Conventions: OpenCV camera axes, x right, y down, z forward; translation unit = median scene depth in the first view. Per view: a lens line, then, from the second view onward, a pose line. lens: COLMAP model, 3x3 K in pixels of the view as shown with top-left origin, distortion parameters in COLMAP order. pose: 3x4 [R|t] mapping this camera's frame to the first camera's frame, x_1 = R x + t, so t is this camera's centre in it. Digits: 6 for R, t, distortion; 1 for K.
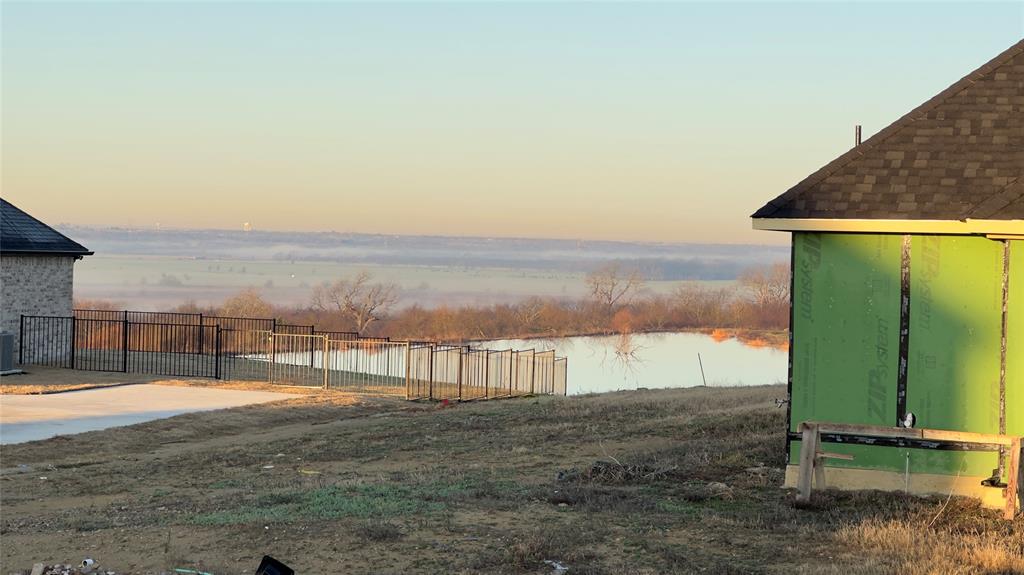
lens RADIAL K [[2287.2, 0, 511.7], [0, 2287.2, 284.9], [0, 0, 1]] dist [0.194489, 0.000000]
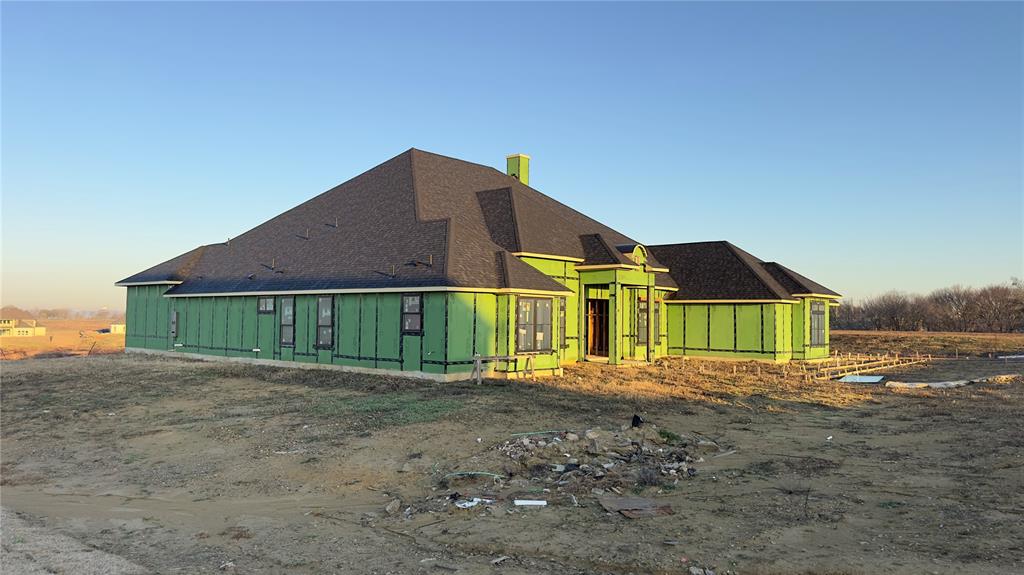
lens RADIAL K [[725.9, 0, 498.5], [0, 725.9, 276.3], [0, 0, 1]] dist [0.043312, -0.051793]
pose [[0.419100, 0.029821, 0.907450, -0.663424], [0.015833, 0.999068, -0.040144, -0.003991], [-0.907802, 0.031192, 0.418237, 0.574316]]
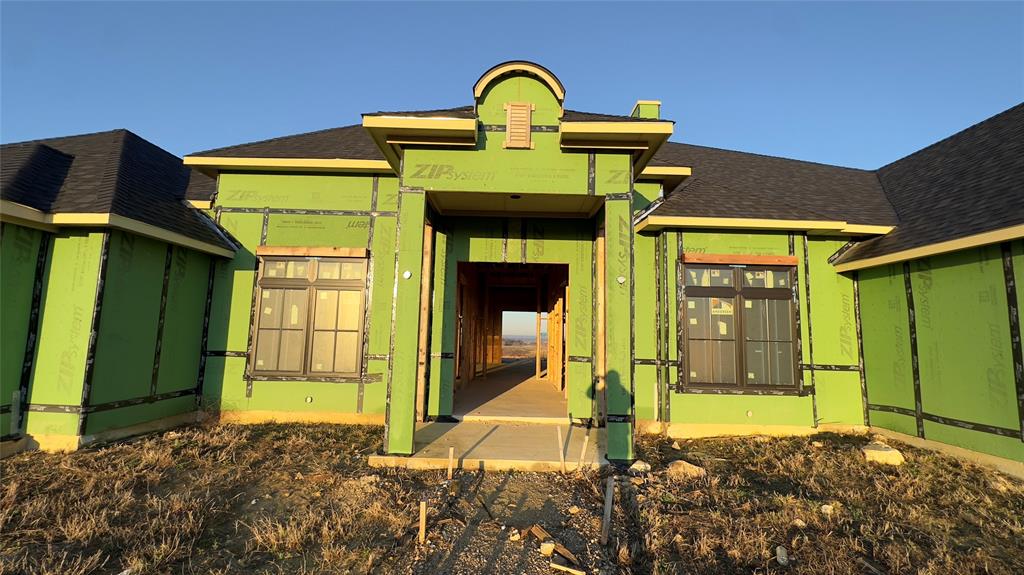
lens RADIAL K [[411.7, 0, 511.0], [0, 411.7, 284.7], [0, 0, 1]] dist [-0.009038, 0.000664]
pose [[0.954906, 0.033064, 0.295061, 0.487095], [0.006214, 0.991336, -0.131200, 0.040206], [-0.296843, 0.127117, 0.946428, 0.680850]]
